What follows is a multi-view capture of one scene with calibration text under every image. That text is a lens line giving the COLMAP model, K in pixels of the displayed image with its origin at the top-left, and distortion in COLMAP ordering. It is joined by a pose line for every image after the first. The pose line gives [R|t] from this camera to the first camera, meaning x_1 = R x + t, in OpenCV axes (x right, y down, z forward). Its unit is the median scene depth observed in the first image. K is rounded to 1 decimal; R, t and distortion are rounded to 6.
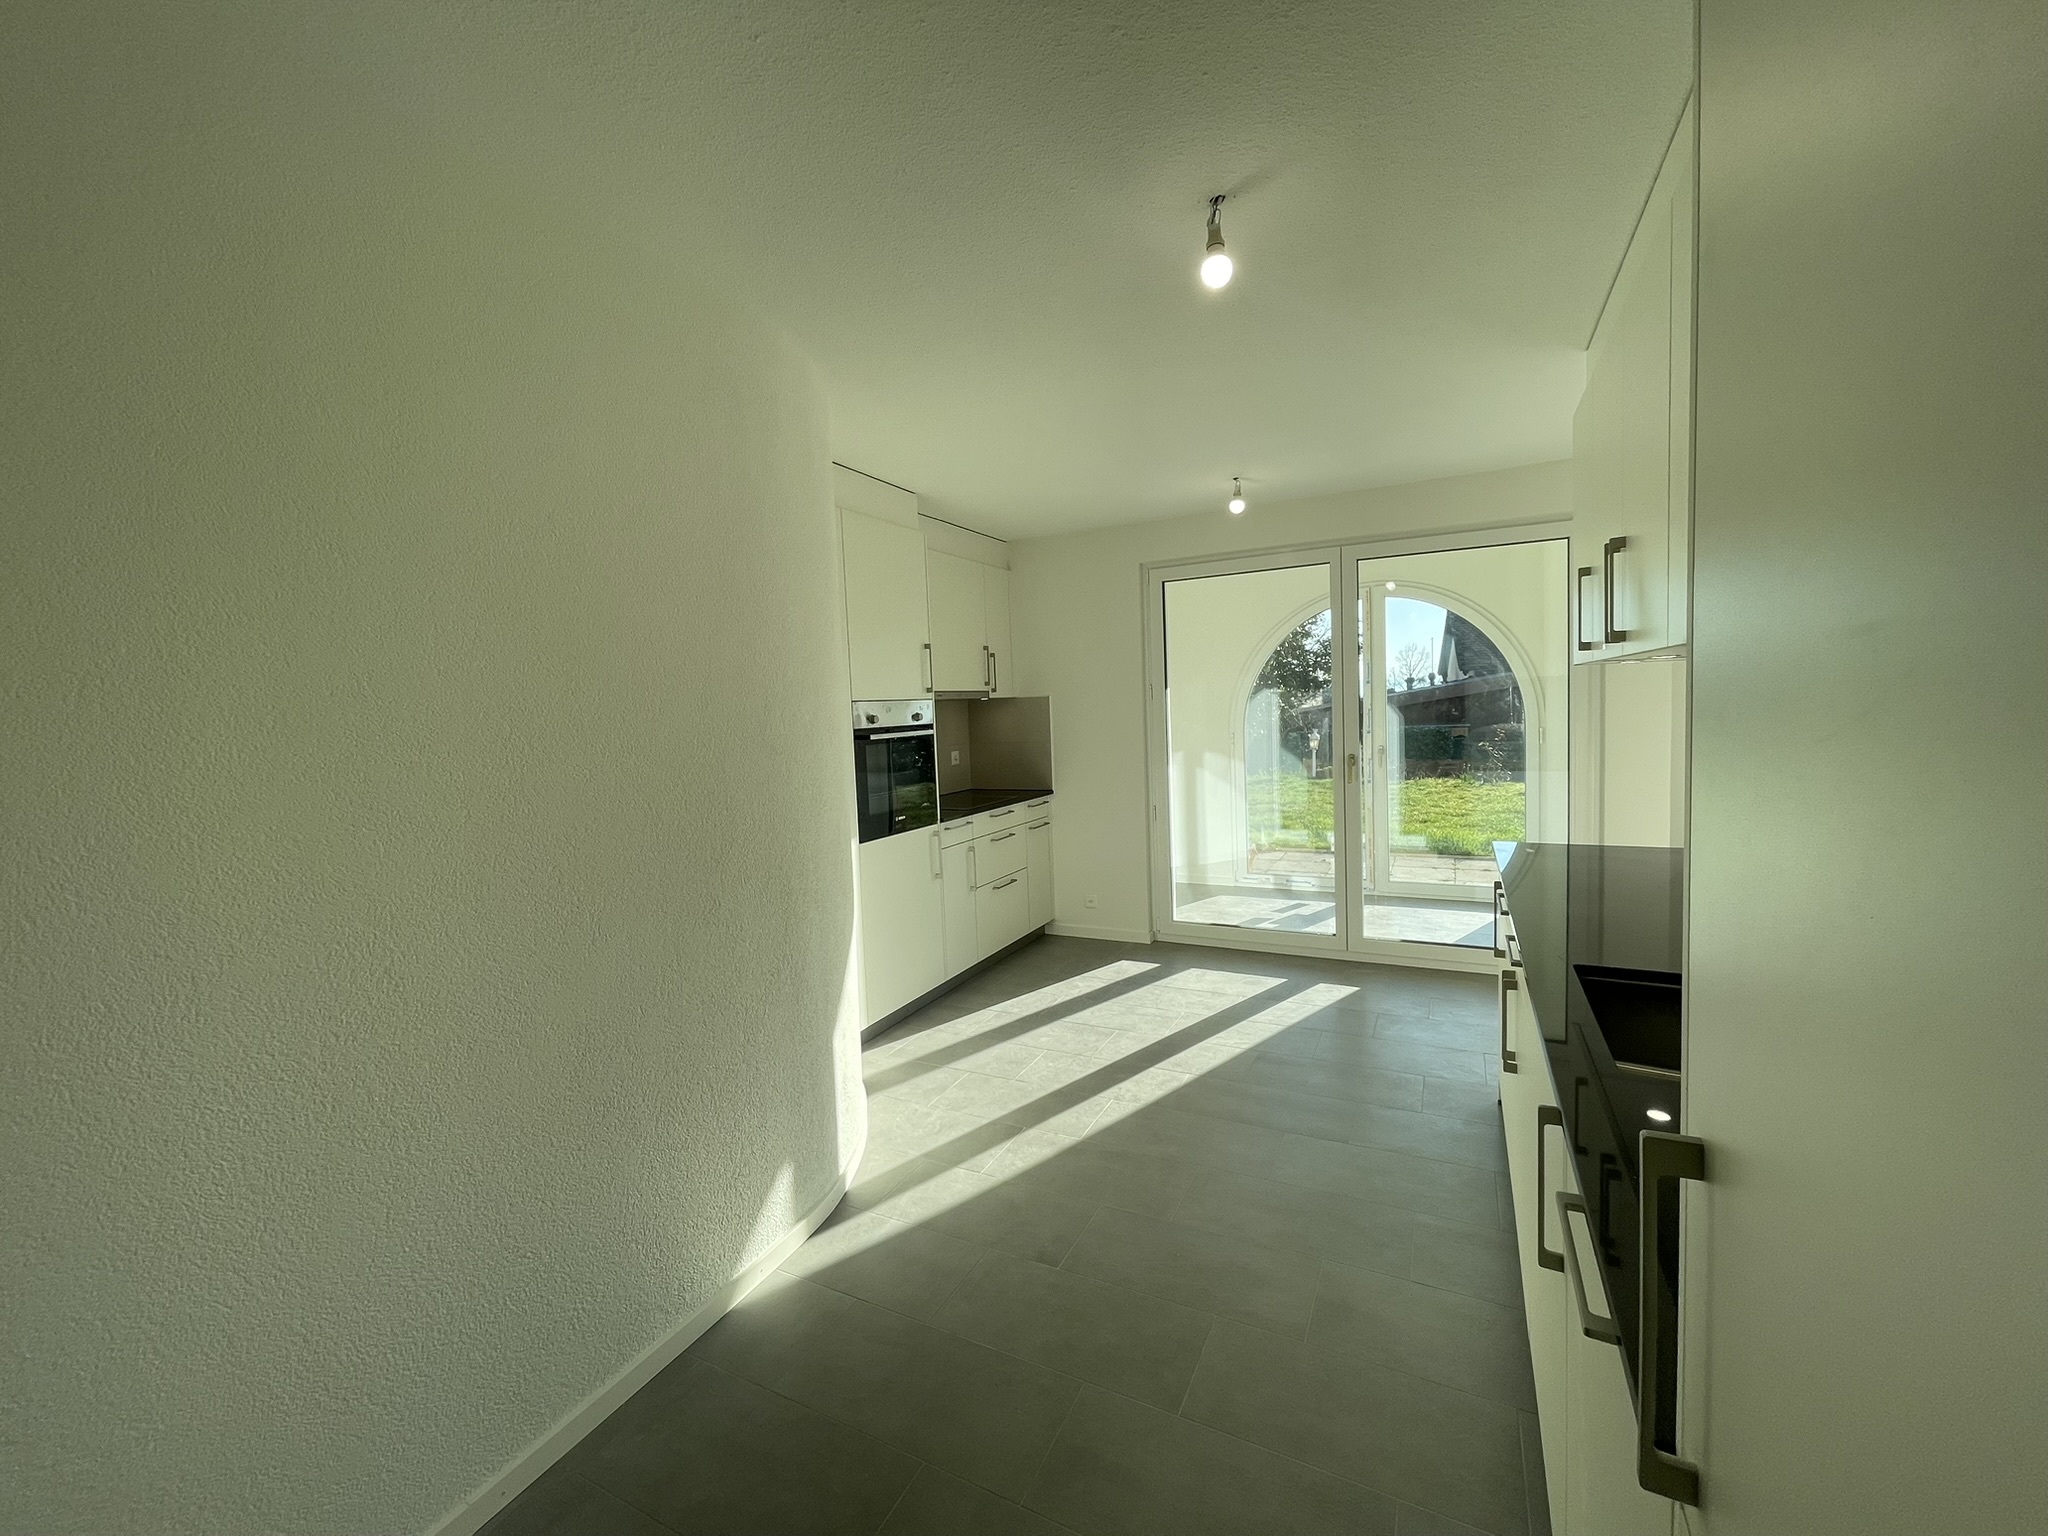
lens RADIAL K [[833.4, 0, 1020.1], [0, 833.4, 760.3], [0, 0, 1]] dist [0.000008, 0.000014]
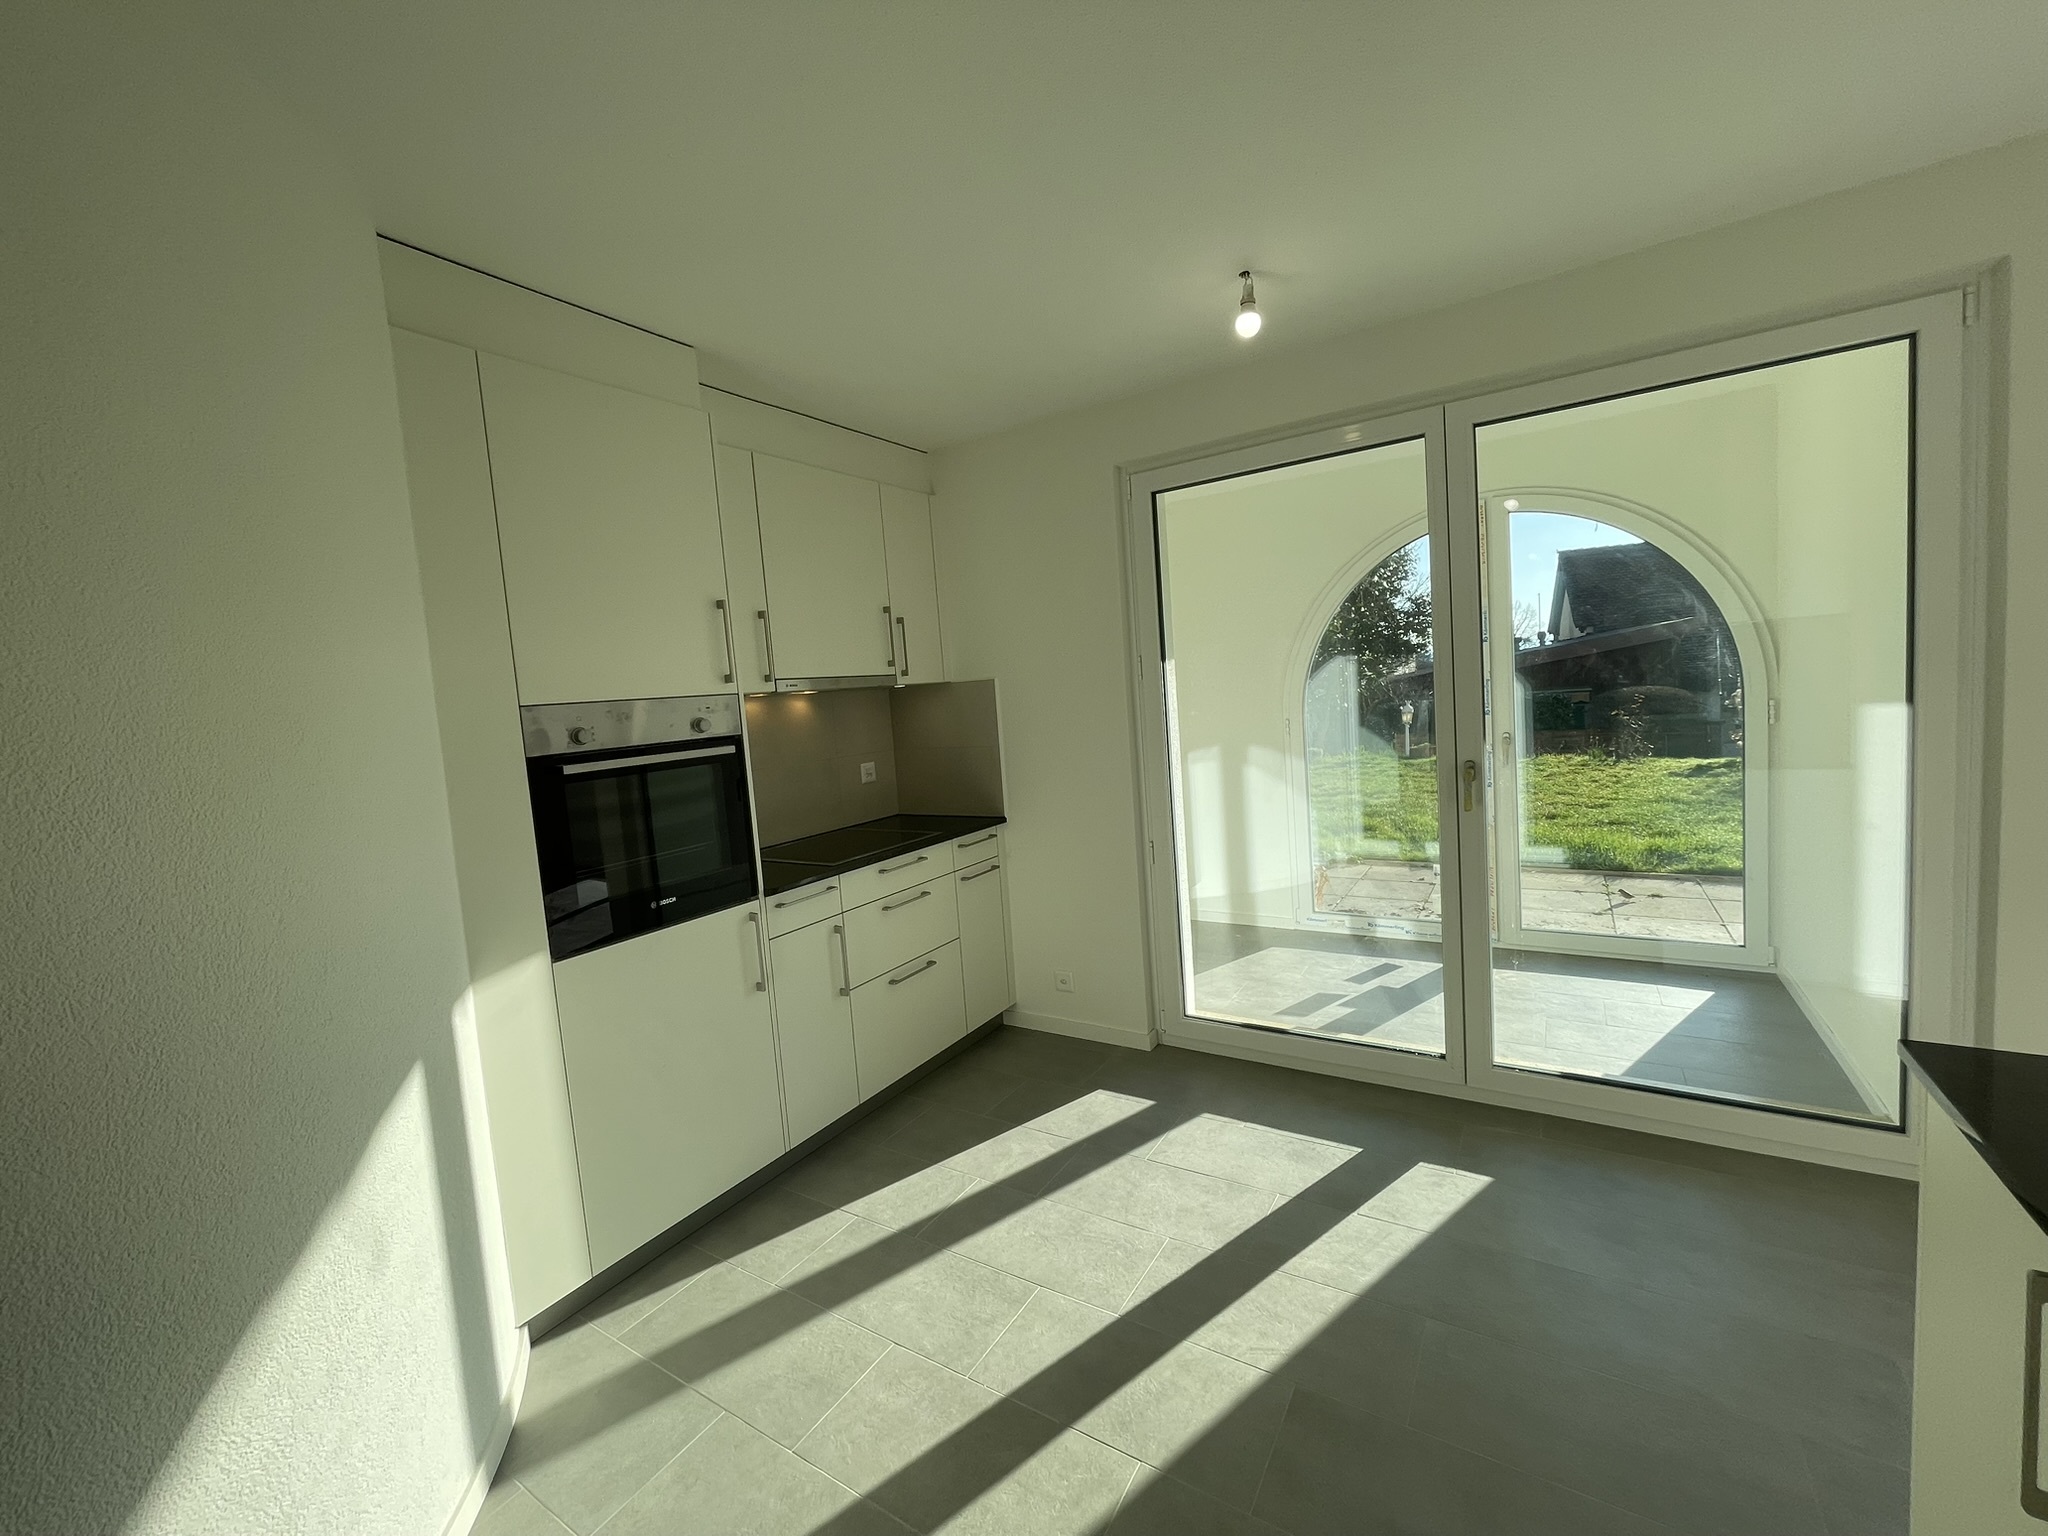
lens RADIAL K [[834.5, 0, 1020.8], [0, 834.5, 760.2], [0, 0, 1]] dist [-0.014741, -0.000036]
pose [[0.994882, -0.027708, -0.097172, 0.119133], [0.030142, 0.999265, 0.023670, -0.026111], [0.096445, -0.026478, 0.994986, 0.328984]]
